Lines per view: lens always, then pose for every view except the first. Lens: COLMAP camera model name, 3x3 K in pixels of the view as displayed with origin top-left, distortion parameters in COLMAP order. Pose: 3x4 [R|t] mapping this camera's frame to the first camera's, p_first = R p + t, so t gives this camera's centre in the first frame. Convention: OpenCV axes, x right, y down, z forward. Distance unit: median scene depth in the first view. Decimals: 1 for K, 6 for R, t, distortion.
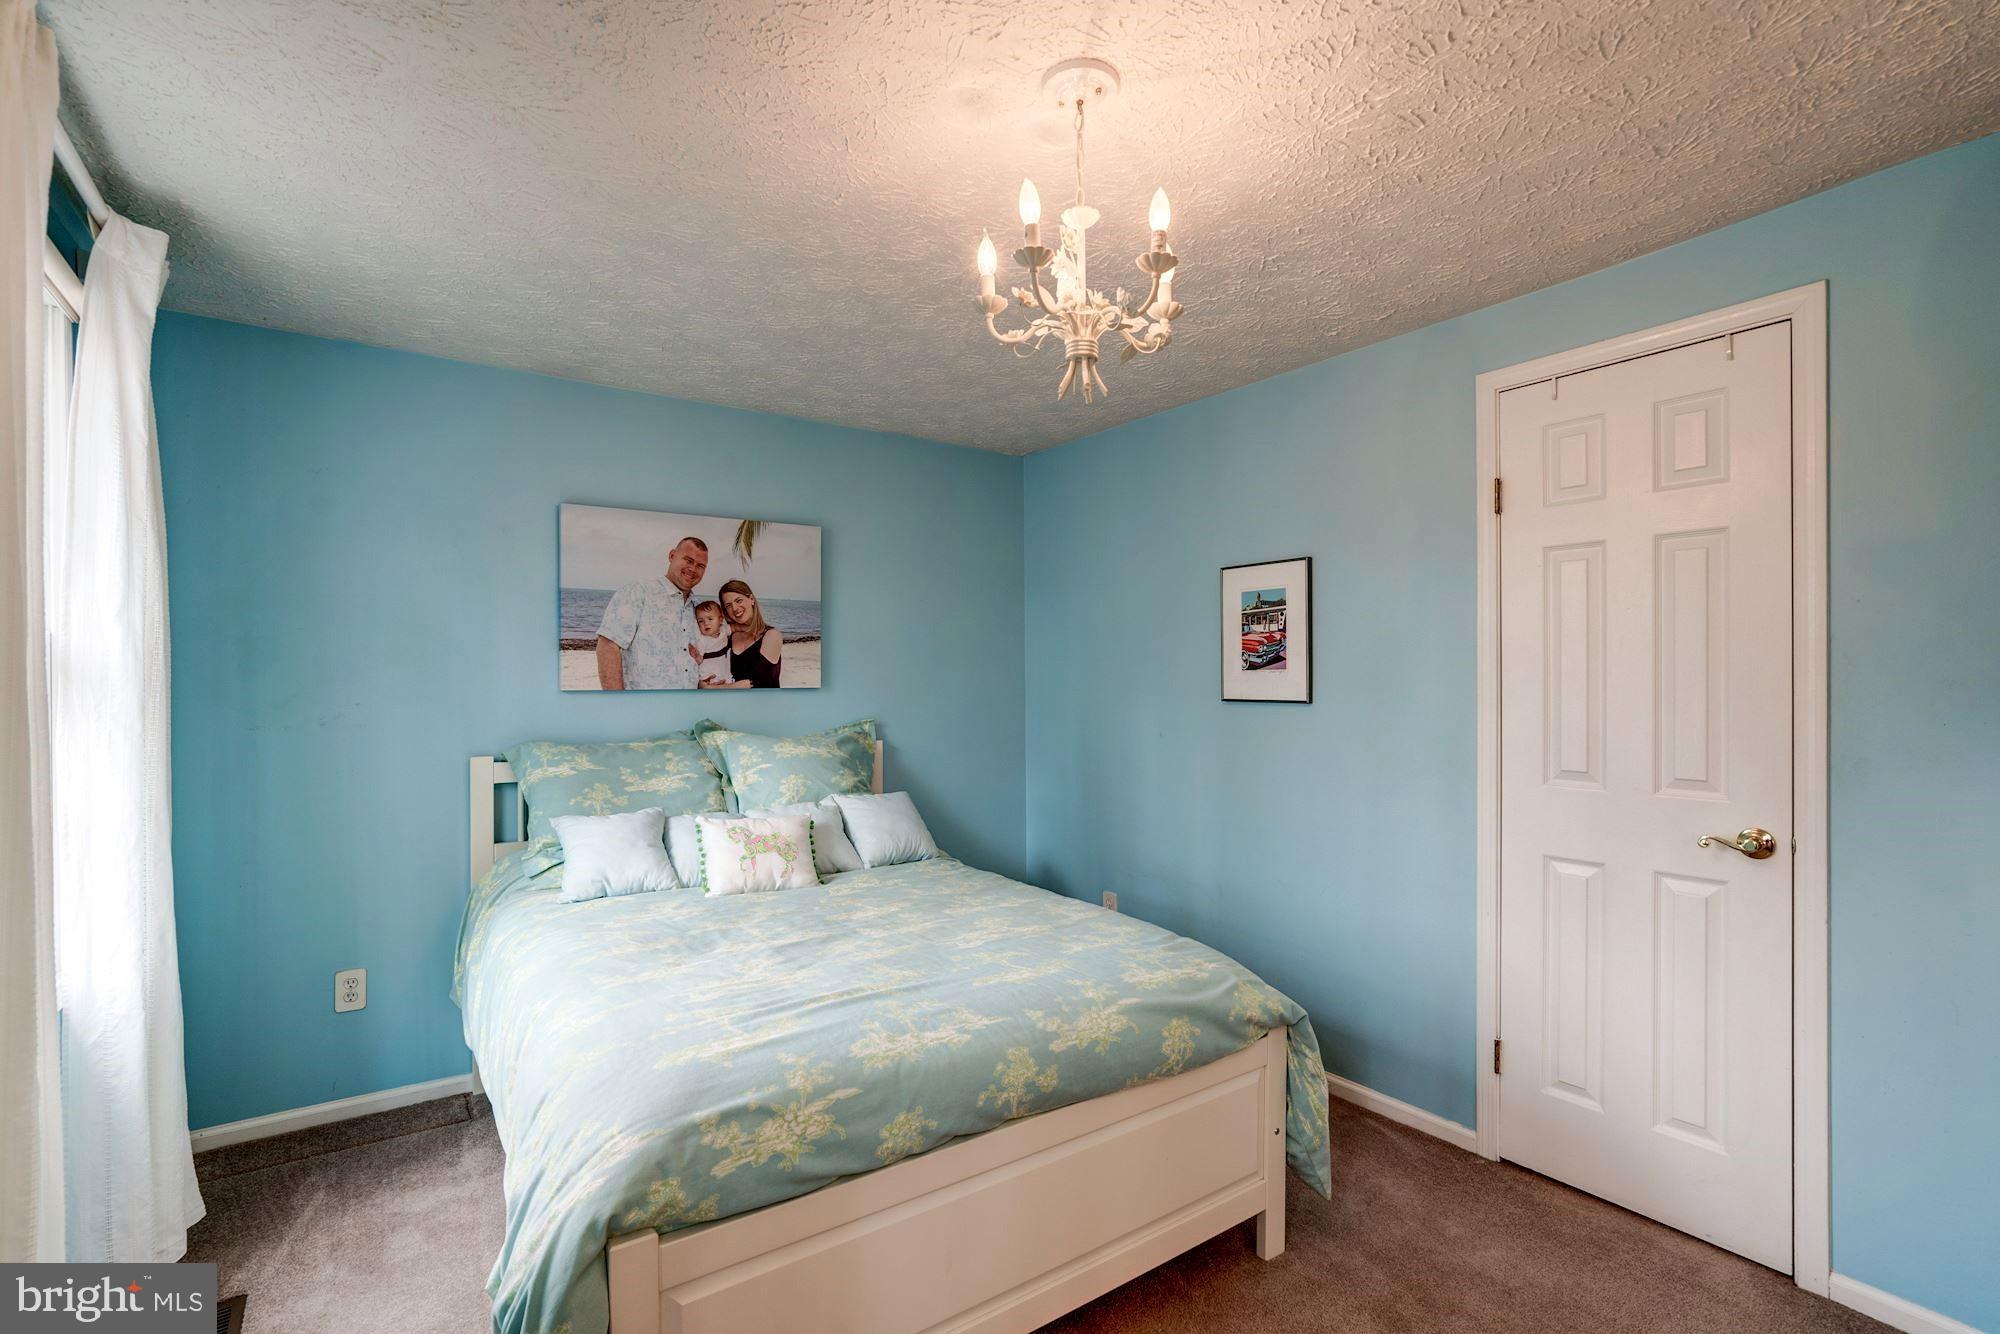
lens RADIAL K [[932.9, 0, 996.4], [0, 932.9, 678.0], [0, 0, 1]] dist [-0.044375, 0.020214]
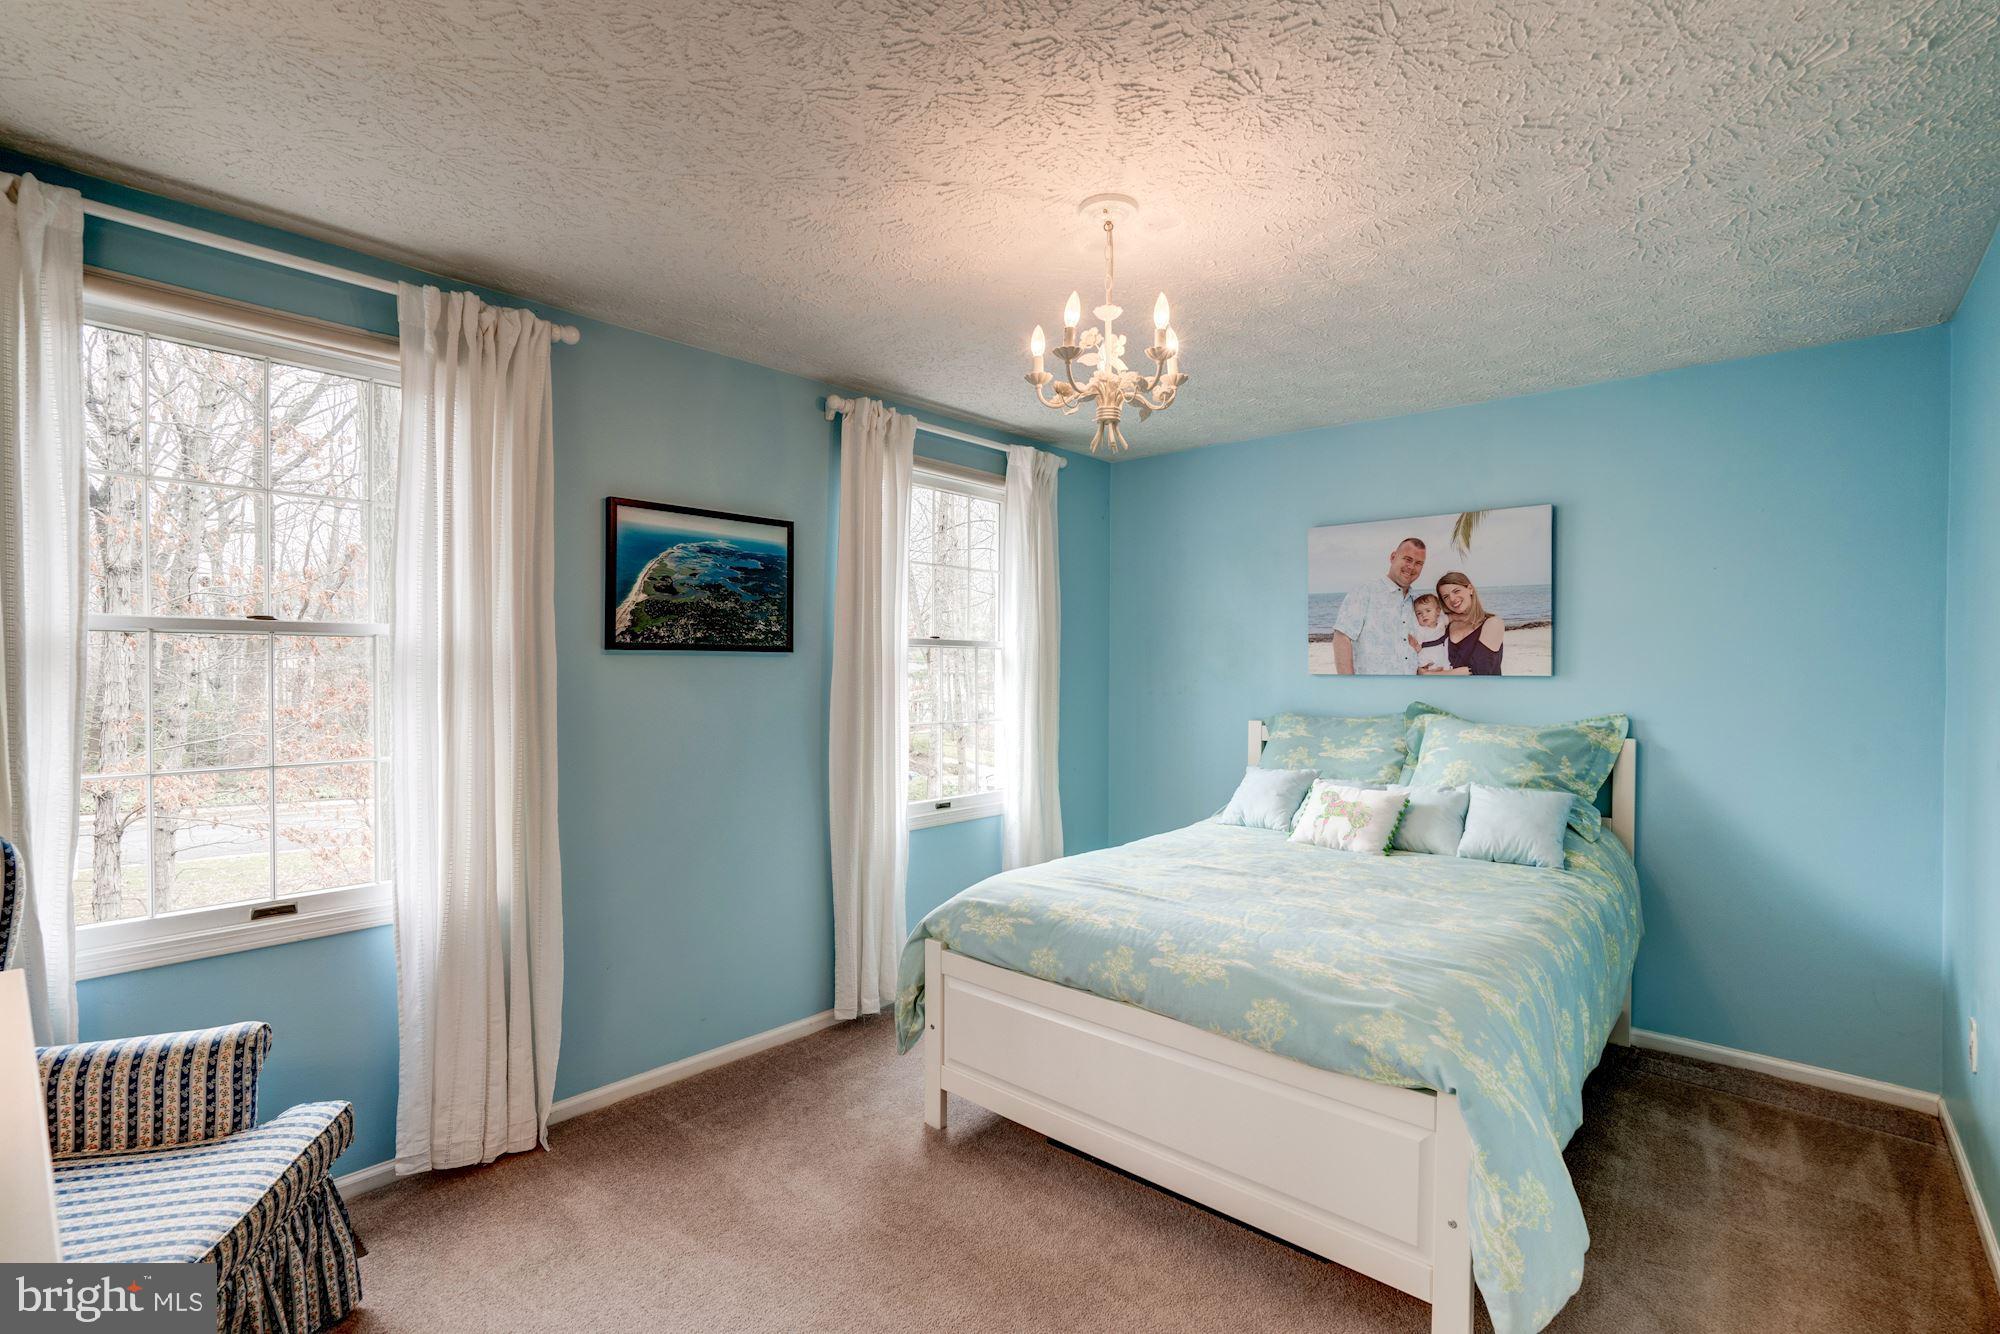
lens RADIAL K [[932.9, 0, 986.1], [0, 932.9, 664.9], [0, 0, 1]] dist [-0.044375, 0.020214]
pose [[0.198782, 0.004056, -0.980035, 0.662446], [-0.002990, 0.999989, 0.003532, -0.002444], [0.980039, 0.002228, 0.198792, 0.283414]]
